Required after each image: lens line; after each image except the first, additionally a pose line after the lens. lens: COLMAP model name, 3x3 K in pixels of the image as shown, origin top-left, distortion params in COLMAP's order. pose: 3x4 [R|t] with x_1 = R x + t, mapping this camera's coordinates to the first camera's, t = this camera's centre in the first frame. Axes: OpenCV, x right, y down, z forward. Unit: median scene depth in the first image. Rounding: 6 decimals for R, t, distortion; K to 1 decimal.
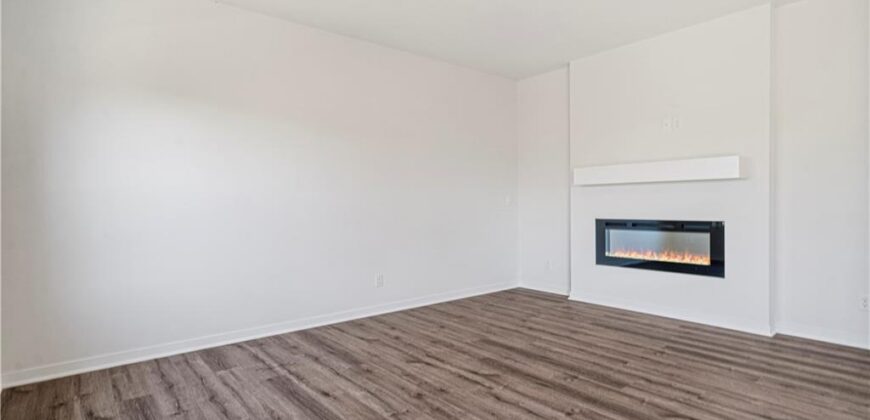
lens RADIAL K [[442.3, 0, 448.2], [0, 442.3, 209.0], [0, 0, 1]] dist [-0.000483, 0.000781]
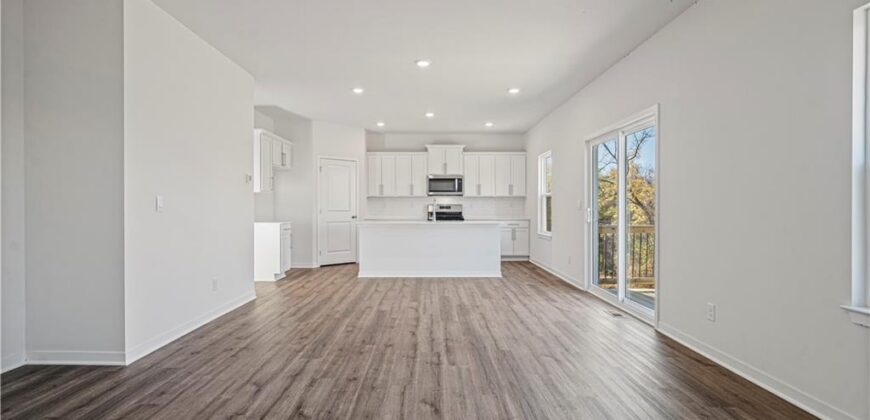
lens RADIAL K [[449.6, 0, 416.3], [0, 449.6, 209.7], [0, 0, 1]] dist [0.005142, 0.001011]
pose [[-0.742309, 0.002859, 0.670052, -0.239766], [0.013028, 0.999863, 0.010166, -0.011998], [-0.669932, 0.016276, -0.742244, 0.958739]]
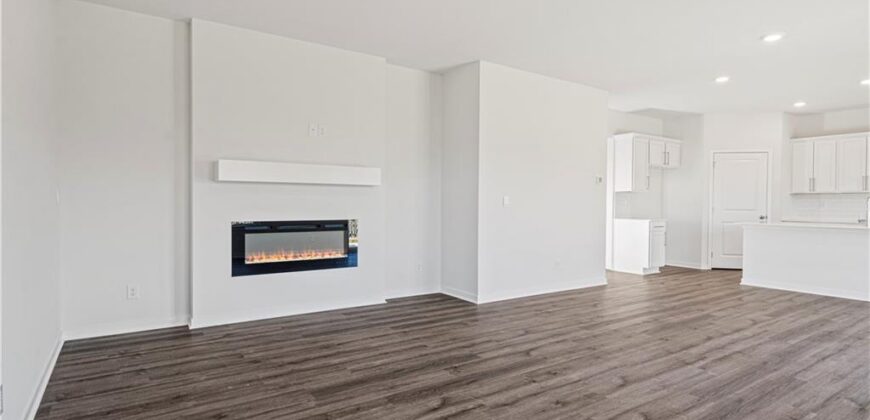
lens RADIAL K [[432.5, 0, 421.3], [0, 432.5, 209.5], [0, 0, 1]] dist [0.002418, 0.000701]
pose [[0.135482, -0.004332, 0.990770, -0.560519], [0.004542, 0.999983, 0.003752, -0.004359], [-0.990769, 0.003992, 0.135500, 0.691168]]
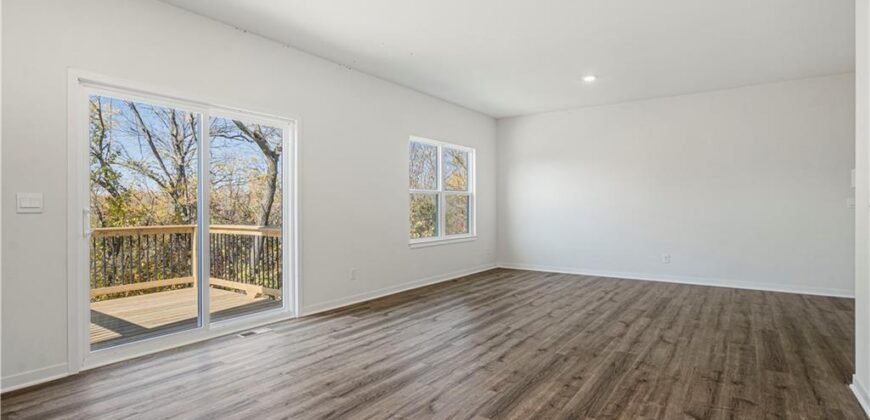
lens RADIAL K [[451.7, 0, 436.9], [0, 451.7, 206.0], [0, 0, 1]] dist [0.007494, 0.001392]
pose [[0.270988, 0.005000, -0.962570, 1.270910], [-0.009974, 0.999947, 0.002386, -0.011028], [0.962531, 0.008954, 0.271024, -0.164049]]
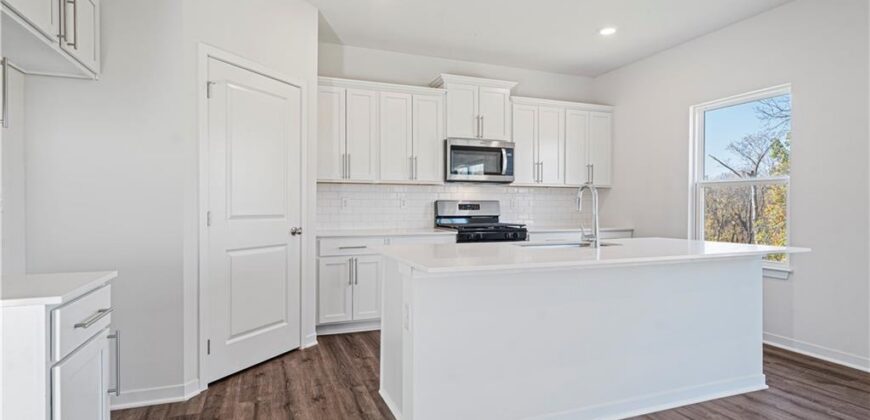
lens RADIAL K [[455.8, 0, 443.3], [0, 455.8, 210.2], [0, 0, 1]] dist [0.001590, 0.000456]
pose [[-0.946608, 0.001616, 0.322384, 1.000281], [0.008382, 0.999773, 0.019599, -0.013227], [-0.322279, 0.021255, -0.946406, 0.202741]]
